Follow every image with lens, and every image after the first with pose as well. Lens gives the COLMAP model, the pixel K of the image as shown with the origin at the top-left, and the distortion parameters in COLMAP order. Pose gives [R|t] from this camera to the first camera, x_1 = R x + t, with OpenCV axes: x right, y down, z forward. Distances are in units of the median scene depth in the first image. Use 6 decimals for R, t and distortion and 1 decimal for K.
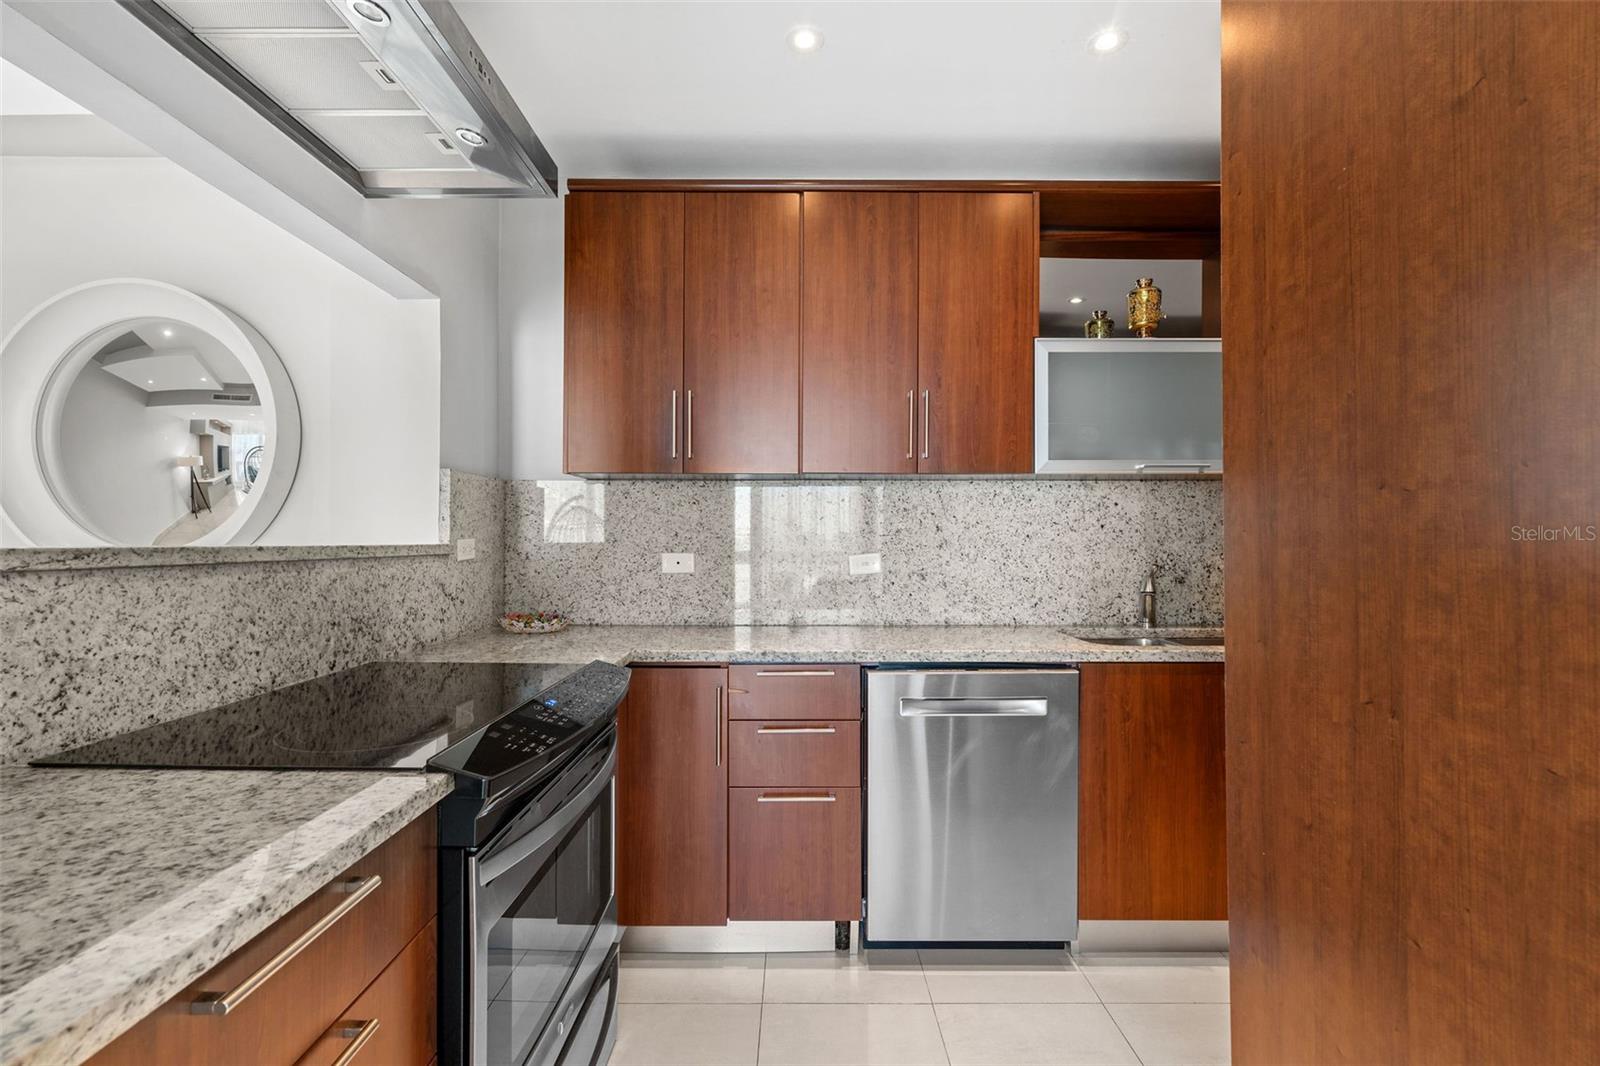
lens RADIAL K [[720.9, 0, 796.7], [0, 720.9, 534.4], [0, 0, 1]] dist [-0.001447, 0.000620]
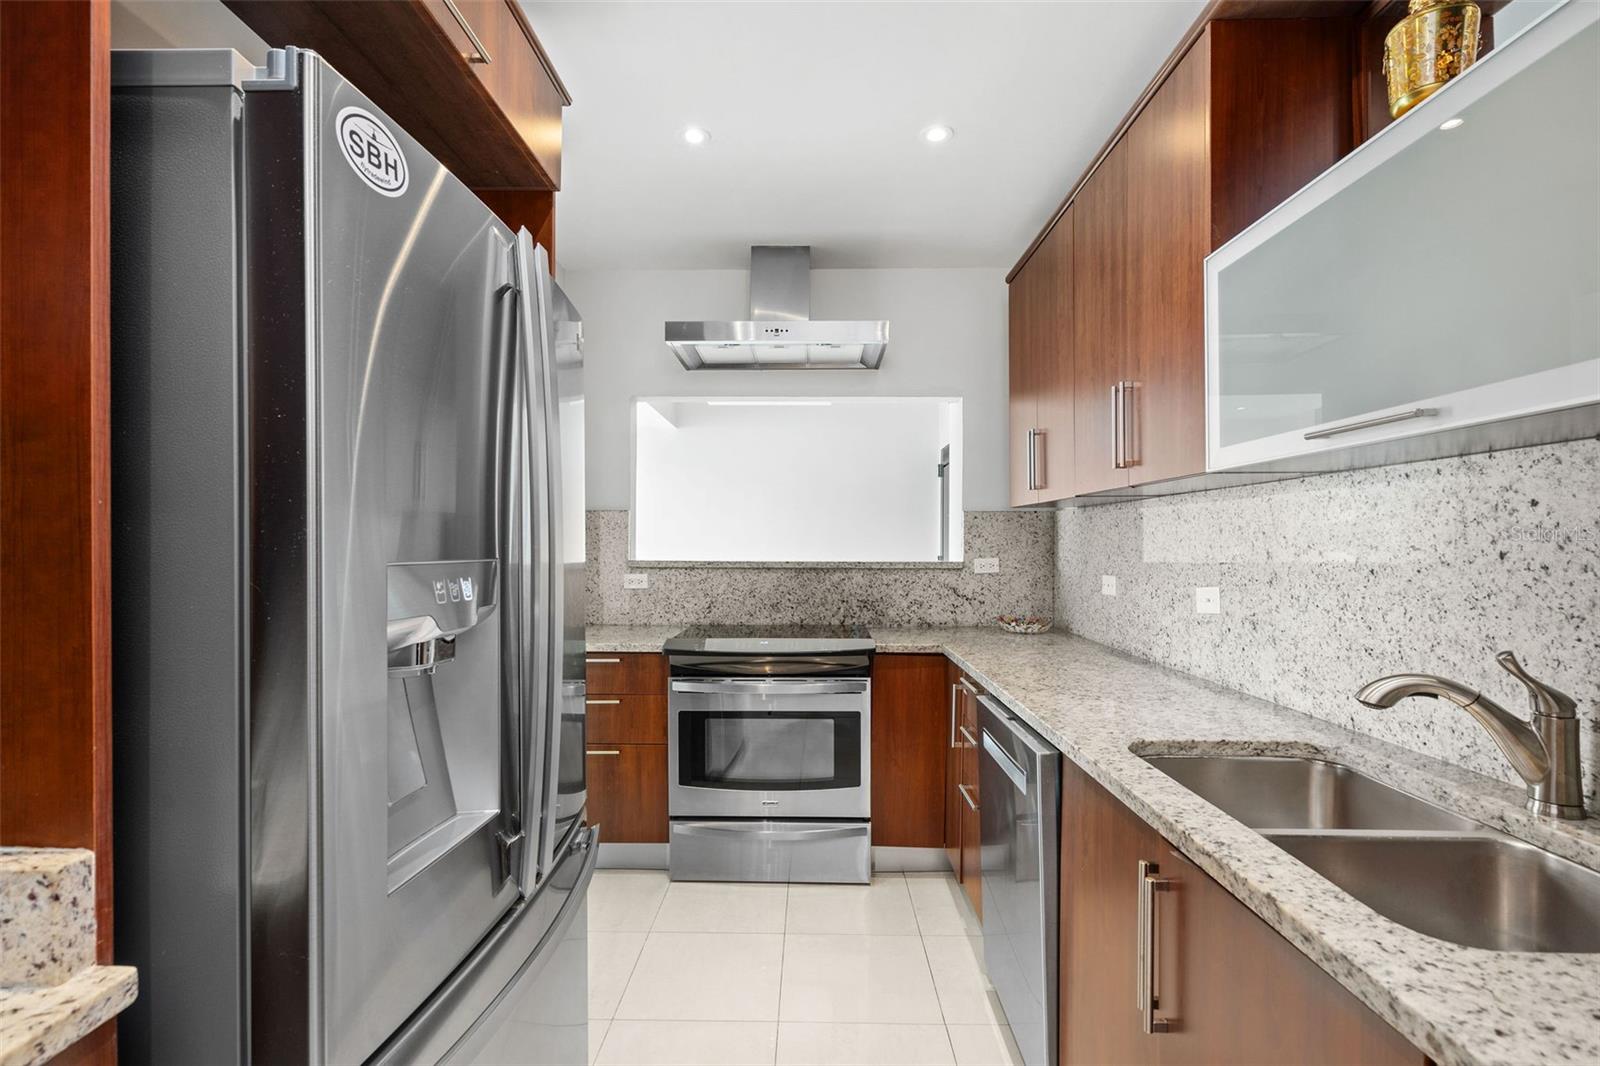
lens RADIAL K [[720.9, 0, 798.1], [0, 720.9, 540.6], [0, 0, 1]] dist [-0.001447, 0.000620]
pose [[-0.016072, -0.005945, -0.999853, 0.866563], [0.005873, 0.999965, -0.006040, -0.020081], [0.999854, -0.005969, -0.016036, 0.581024]]
